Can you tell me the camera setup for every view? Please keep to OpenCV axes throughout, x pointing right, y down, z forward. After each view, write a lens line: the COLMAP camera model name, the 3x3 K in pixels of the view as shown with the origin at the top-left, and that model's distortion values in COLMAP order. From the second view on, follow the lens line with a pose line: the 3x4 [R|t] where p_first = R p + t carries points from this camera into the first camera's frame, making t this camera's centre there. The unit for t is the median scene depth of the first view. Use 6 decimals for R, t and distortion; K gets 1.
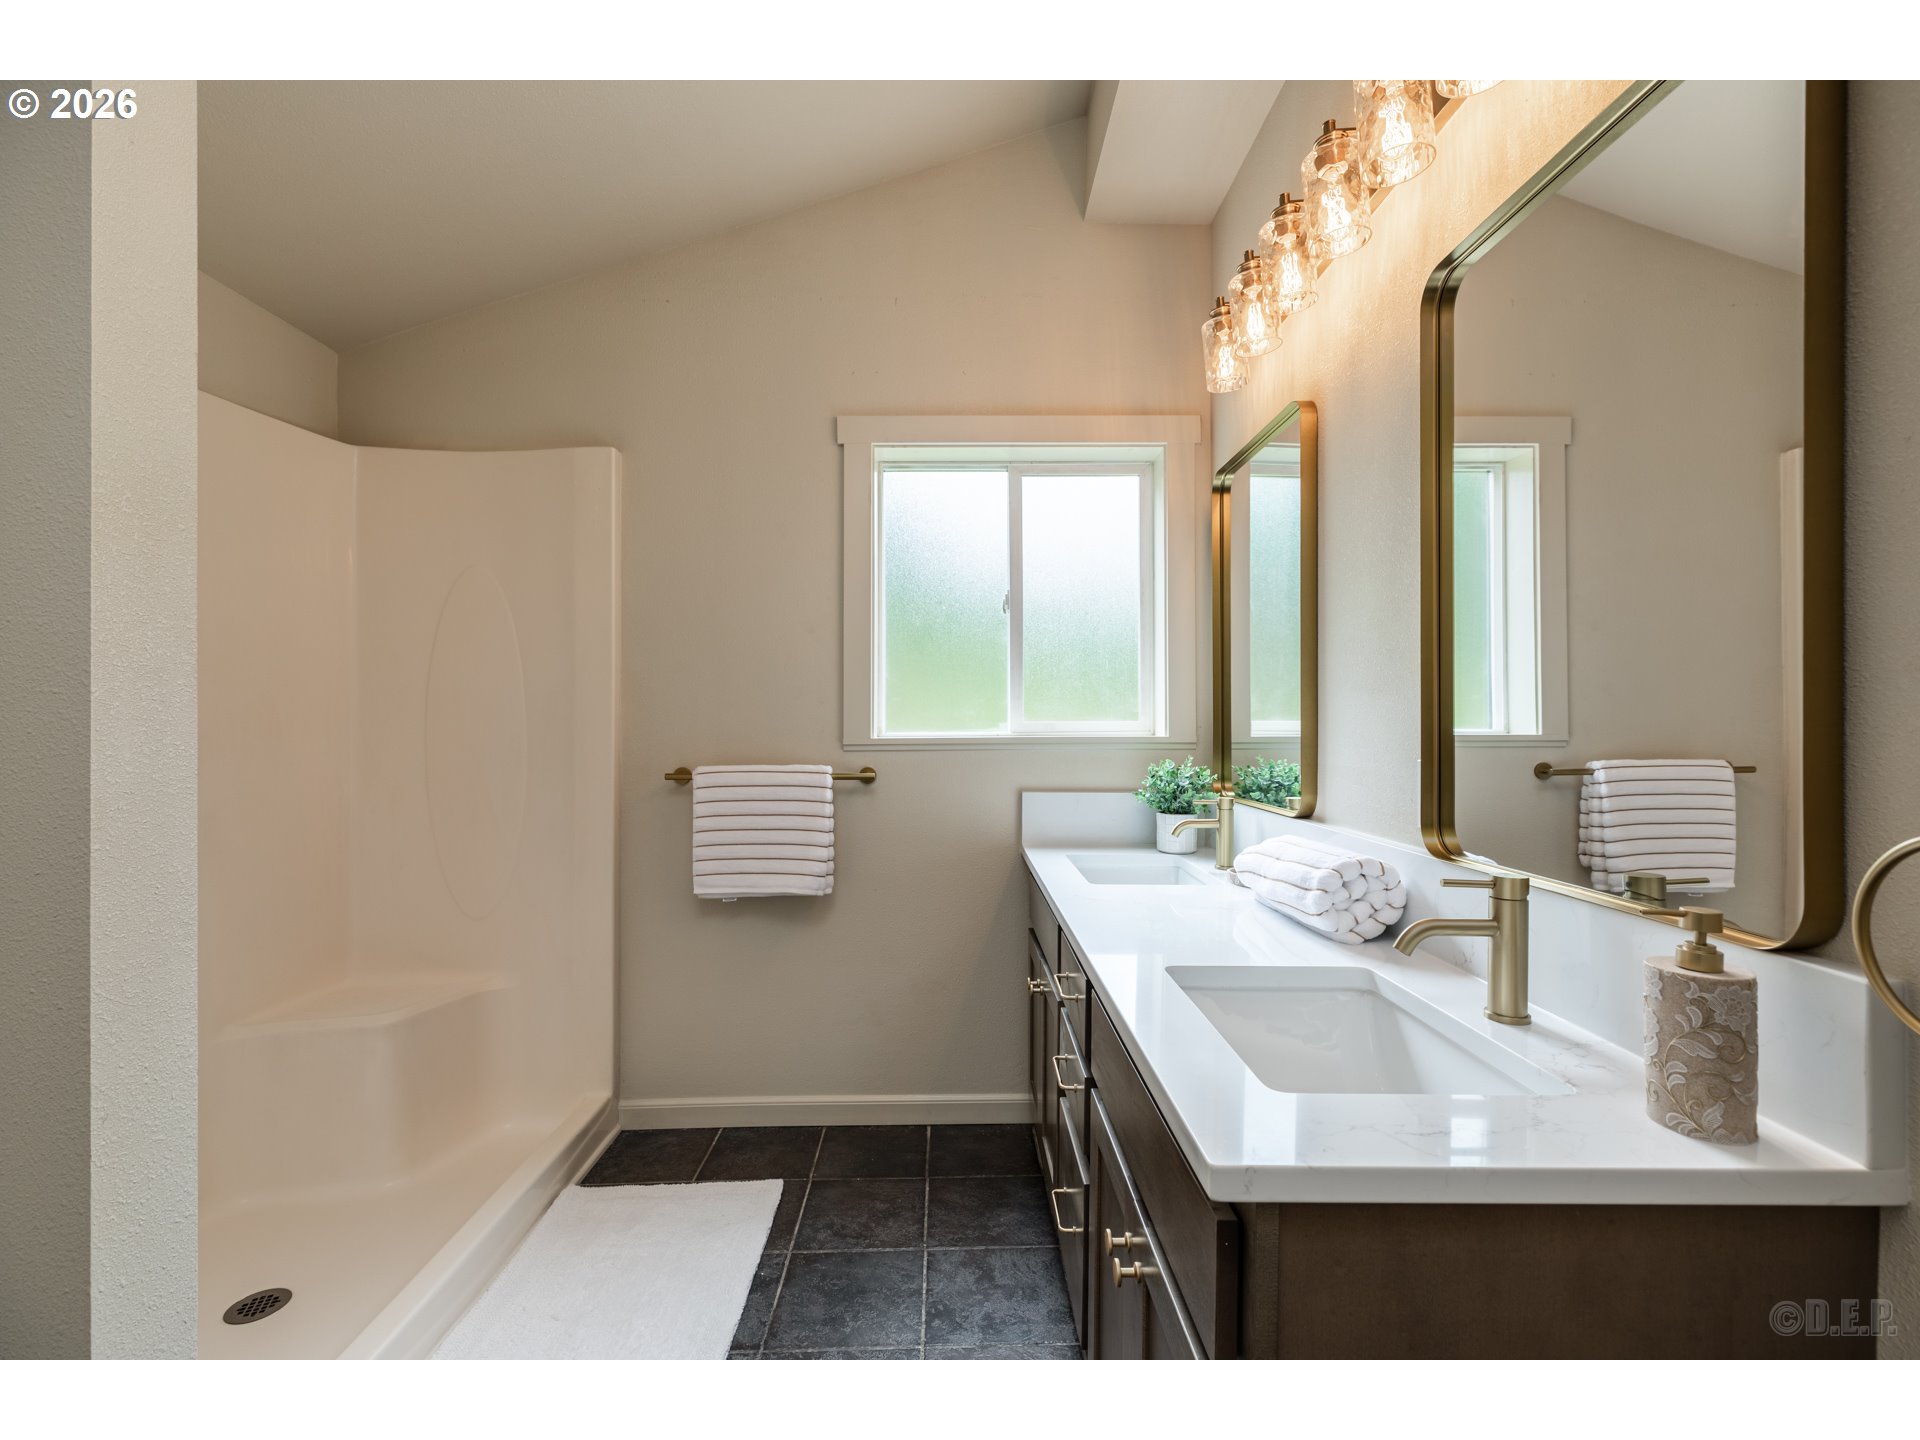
lens RADIAL K [[866.5, 0, 957.1], [0, 866.5, 718.2], [0, 0, 1]] dist [0.007204, -0.002407]
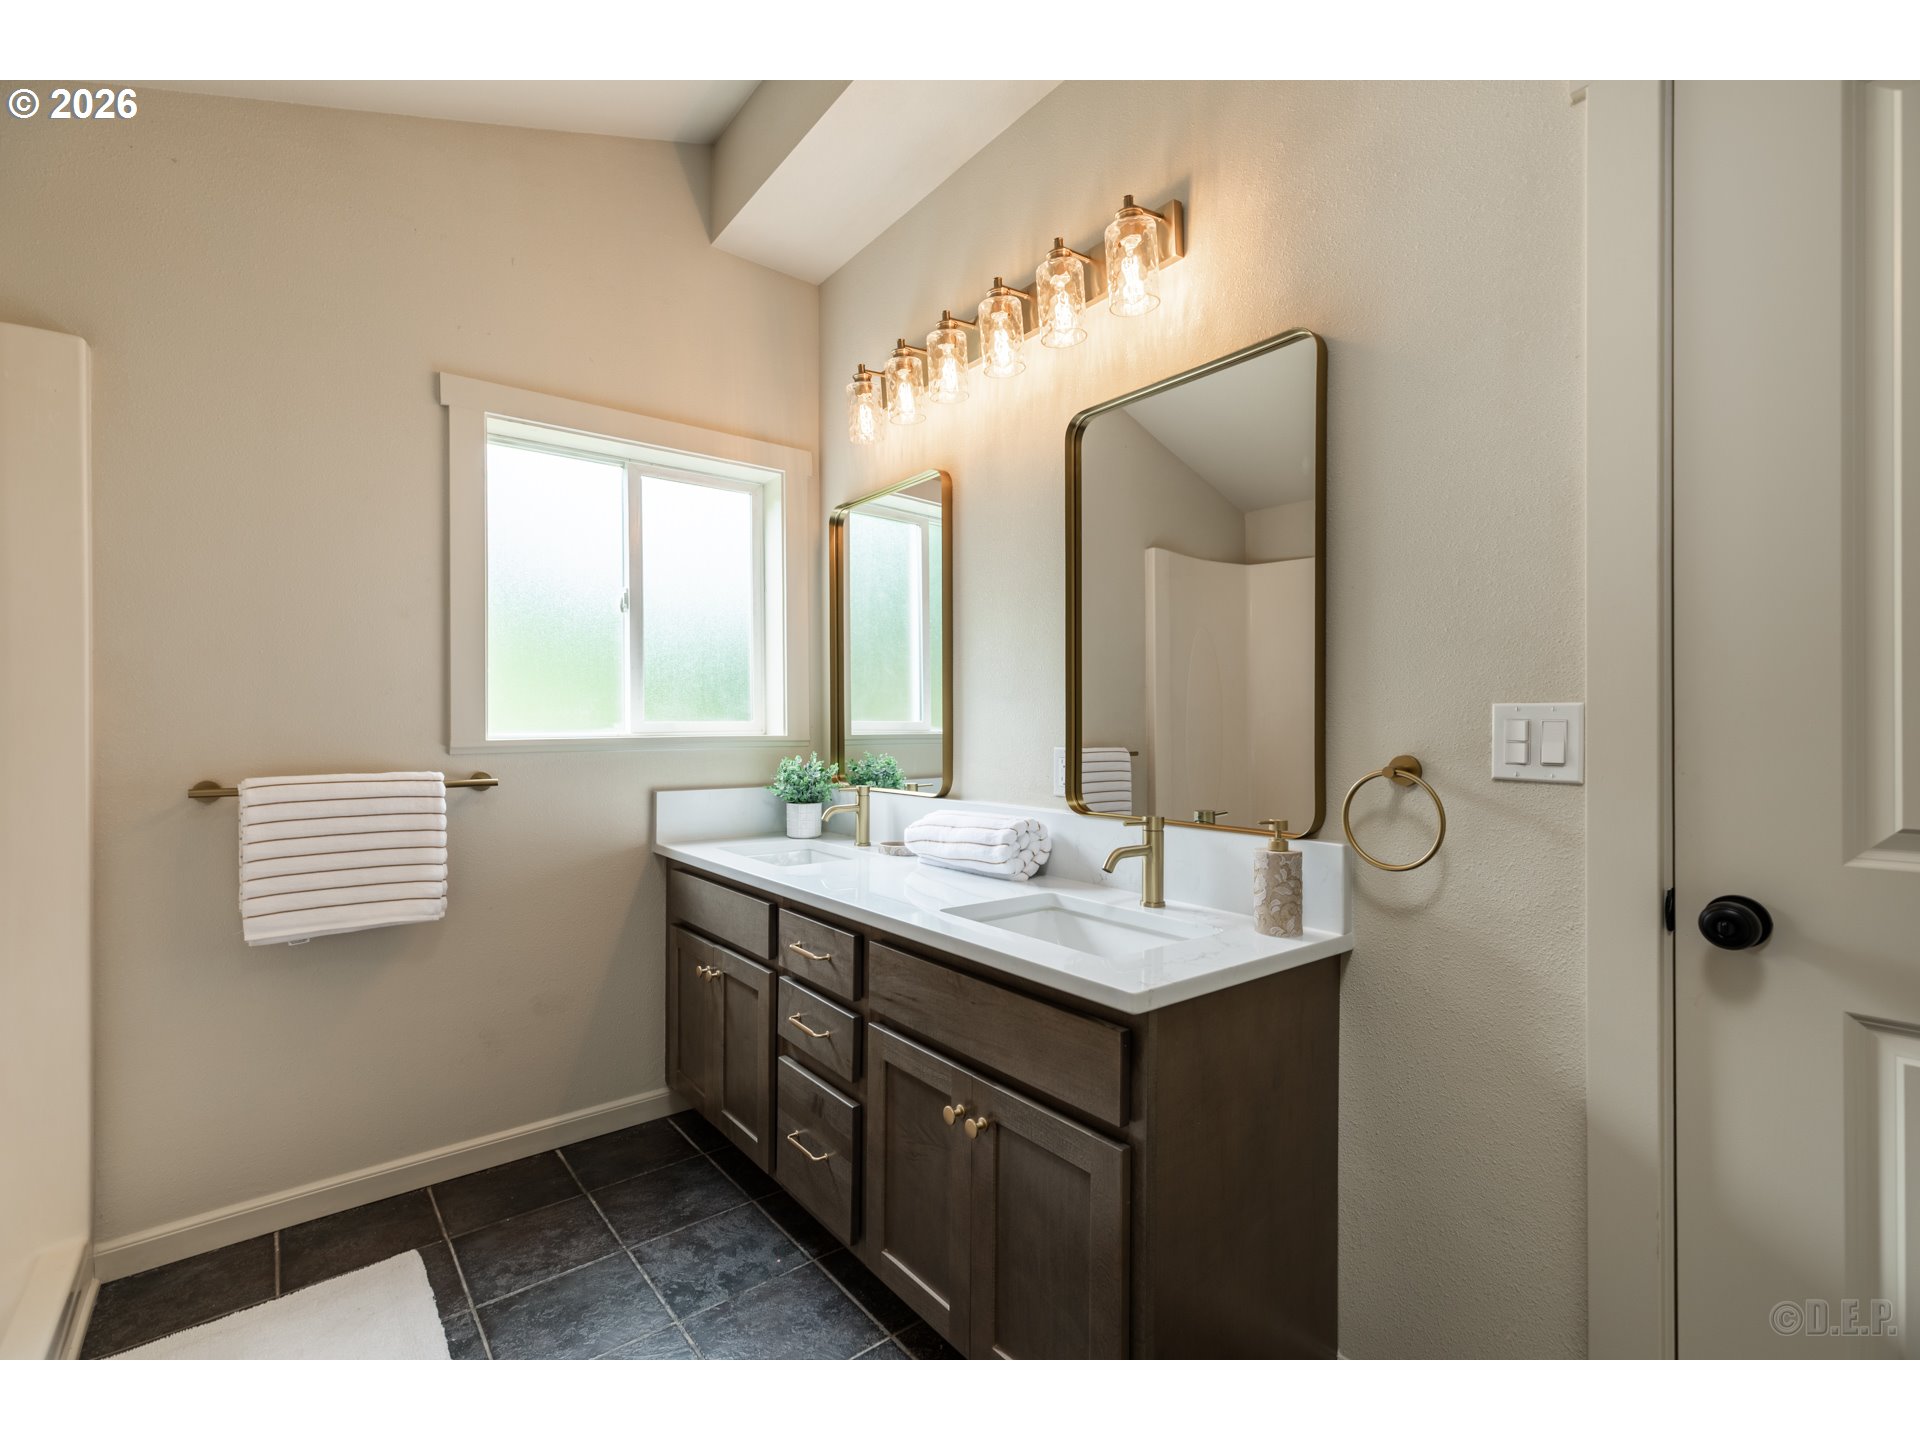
lens RADIAL K [[866.5, 0, 972.2], [0, 866.5, 722.3], [0, 0, 1]] dist [0.007204, -0.002407]
pose [[0.784505, 0.001192, 0.620121, -0.280172], [-0.002252, 0.999997, 0.000927, 0.002846], [-0.620118, -0.002124, 0.784506, -0.022673]]
